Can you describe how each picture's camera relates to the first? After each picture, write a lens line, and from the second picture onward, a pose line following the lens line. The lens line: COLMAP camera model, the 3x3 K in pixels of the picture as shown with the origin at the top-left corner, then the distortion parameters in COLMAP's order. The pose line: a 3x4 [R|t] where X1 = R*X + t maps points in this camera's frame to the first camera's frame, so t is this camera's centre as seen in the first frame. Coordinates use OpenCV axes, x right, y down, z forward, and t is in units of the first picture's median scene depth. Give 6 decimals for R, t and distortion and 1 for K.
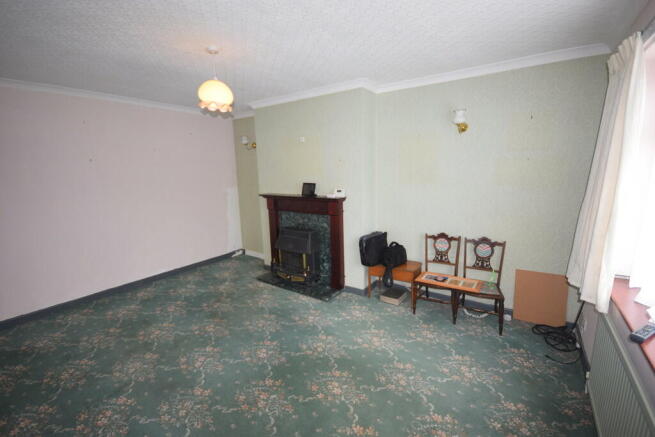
lens RADIAL K [[282.2, 0, 327.5], [0, 282.2, 218.5], [0, 0, 1]] dist [-0.012377, -0.000045]
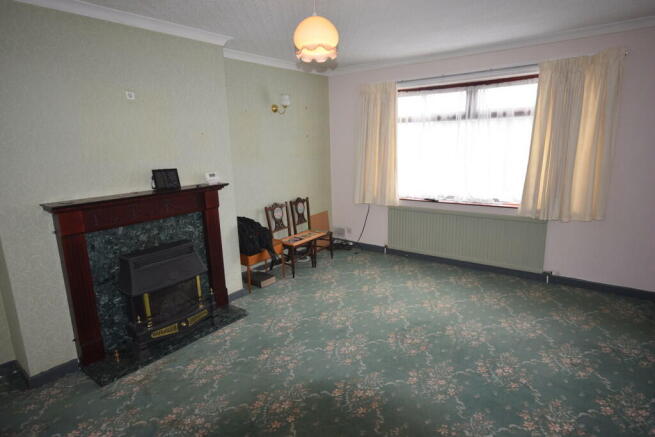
lens RADIAL K [[387.6, 0, 315.3], [0, 387.6, 218.1], [0, 0, 1]] dist [0.012546, 0.000908]
pose [[0.046273, -0.186165, 0.981428, -1.057299], [0.197567, 0.964779, 0.173692, -0.120580], [-0.979197, 0.185860, 0.081424, 0.716783]]
